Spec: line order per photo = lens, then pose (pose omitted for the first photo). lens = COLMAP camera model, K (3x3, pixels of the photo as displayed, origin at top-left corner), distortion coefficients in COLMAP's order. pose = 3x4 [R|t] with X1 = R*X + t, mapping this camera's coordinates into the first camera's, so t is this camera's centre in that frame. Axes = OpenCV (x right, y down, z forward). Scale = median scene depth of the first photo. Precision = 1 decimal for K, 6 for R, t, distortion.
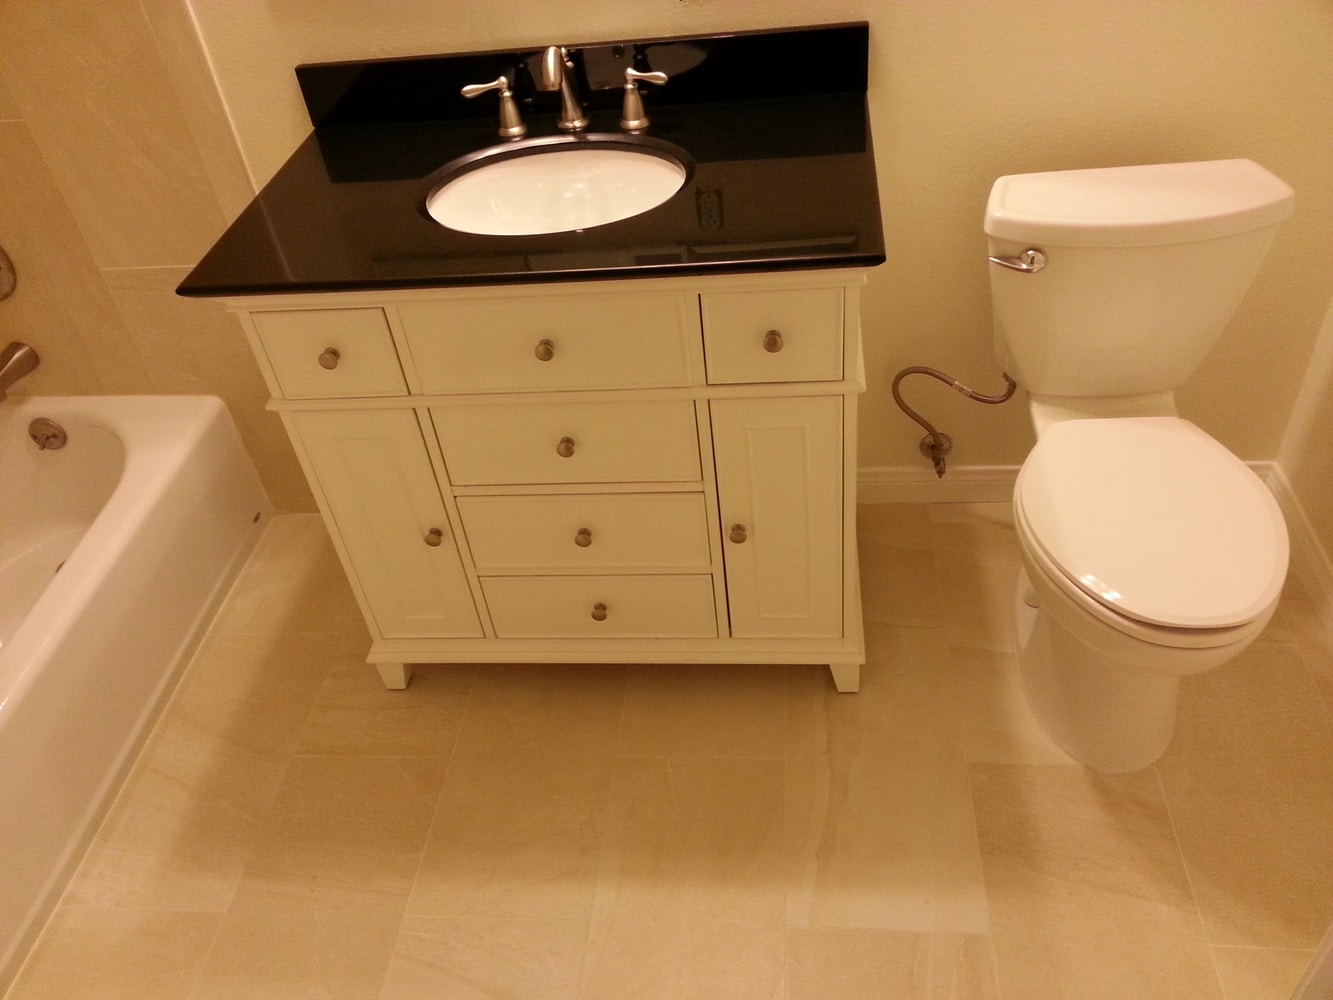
lens RADIAL K [[1073.4, 0, 659.8], [0, 1073.4, 486.4], [0, 0, 1]] dist [0.069908, -0.100730]
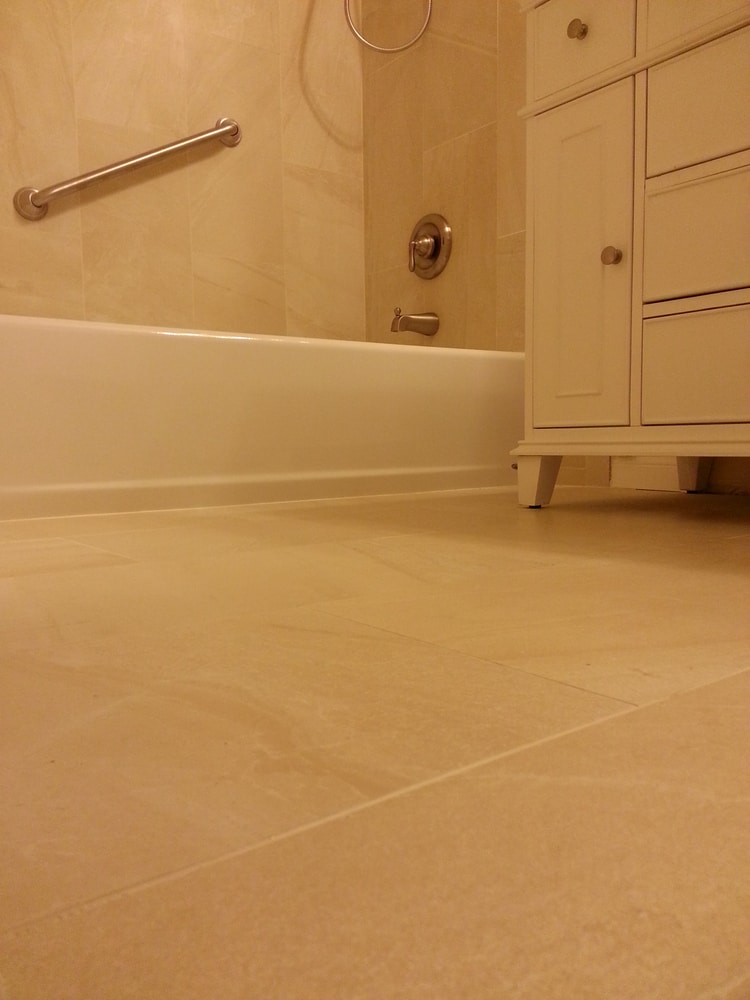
lens RADIAL K [[805.2, 0, 377.8], [0, 805.2, 498.8], [0, 0, 1]] dist [0.069908, -0.100730]
pose [[0.673351, 0.144834, -0.724997, 0.173555], [-0.518458, 0.791595, -0.323387, 0.494986], [0.527067, 0.593633, 0.608112, 0.540168]]
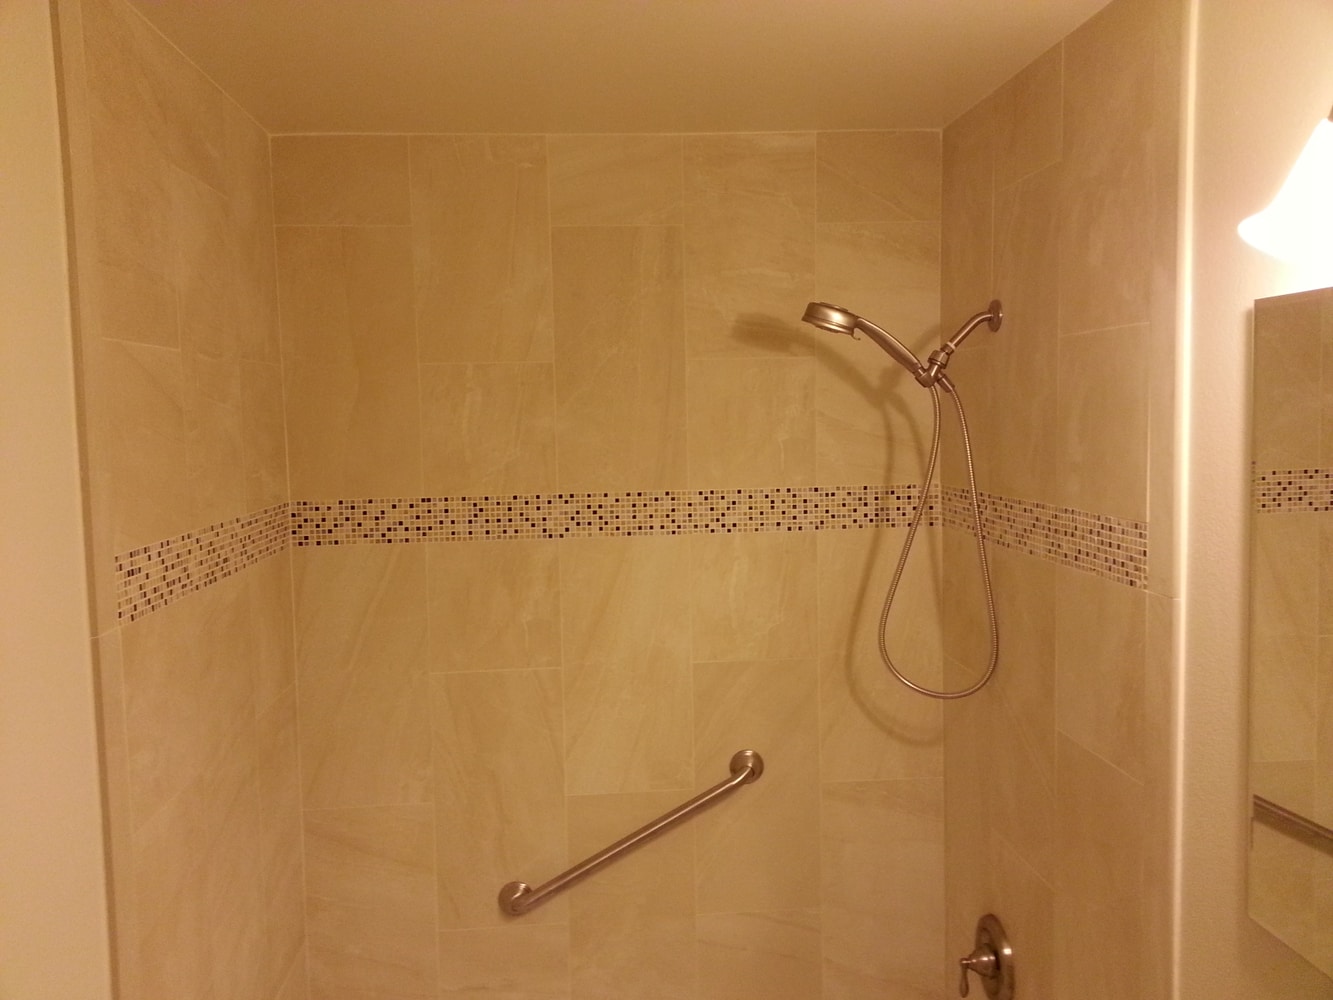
lens RADIAL K [[1060.1, 0, 666.7], [0, 1060.1, 486.5], [0, 0, 1]] dist [0.063689, -0.092688]
pose [[0.178715, 0.156693, -0.971343, 0.263606], [-0.637928, 0.770065, 0.006853, -0.394228], [0.749072, 0.618423, 0.237582, 0.248146]]
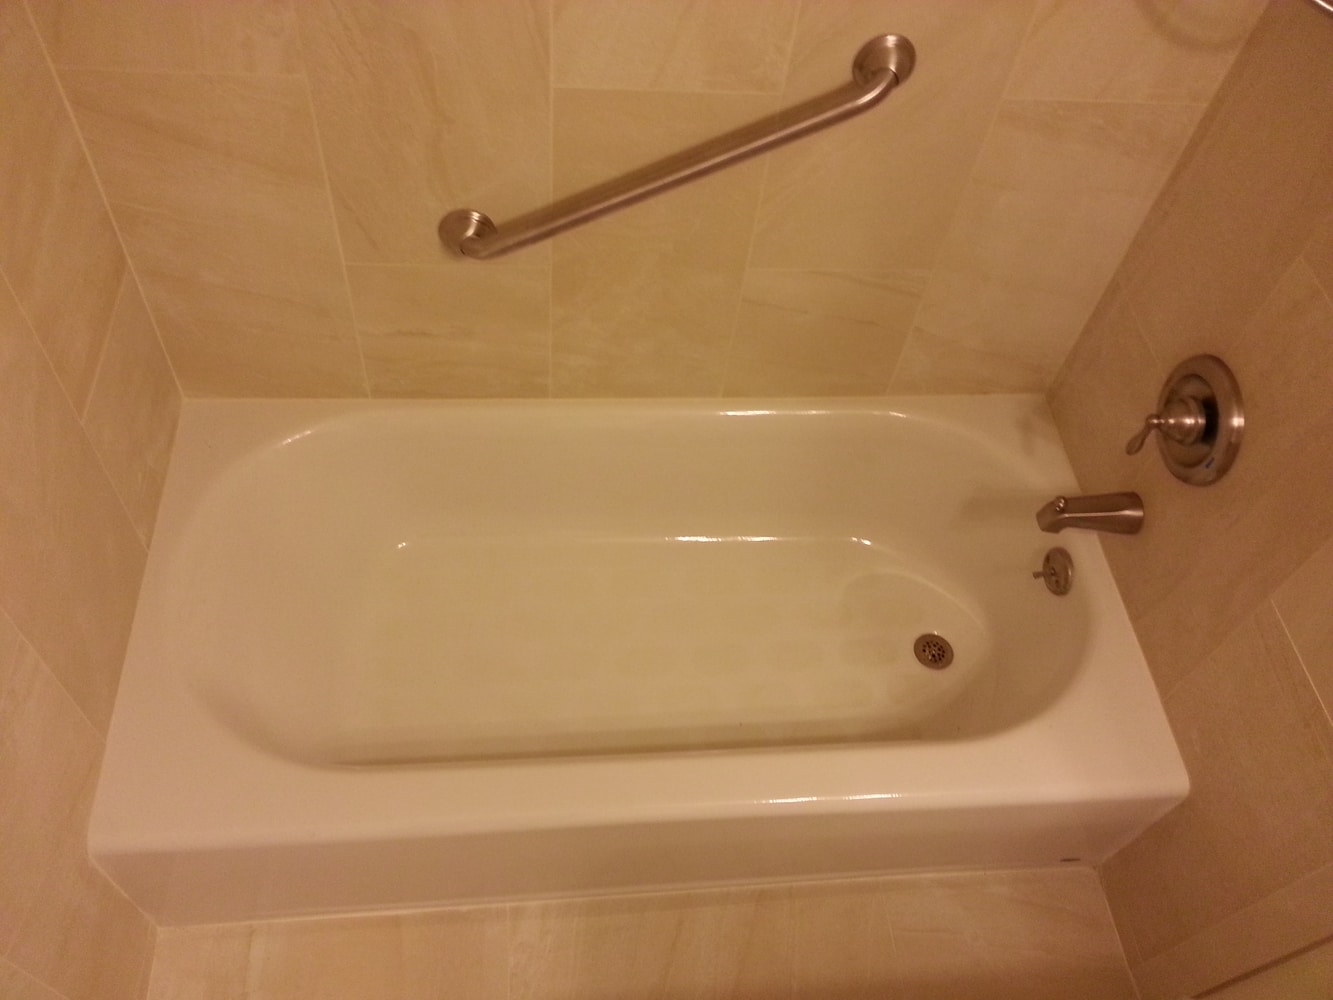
lens RADIAL K [[1073.4, 0, 666.0], [0, 1073.4, 492.2], [0, 0, 1]] dist [0.069908, -0.100730]
pose [[0.175261, 0.851665, -0.493913, -0.335213], [-0.718724, 0.453537, 0.527010, -0.332859], [0.672844, 0.262623, 0.691600, 0.316417]]
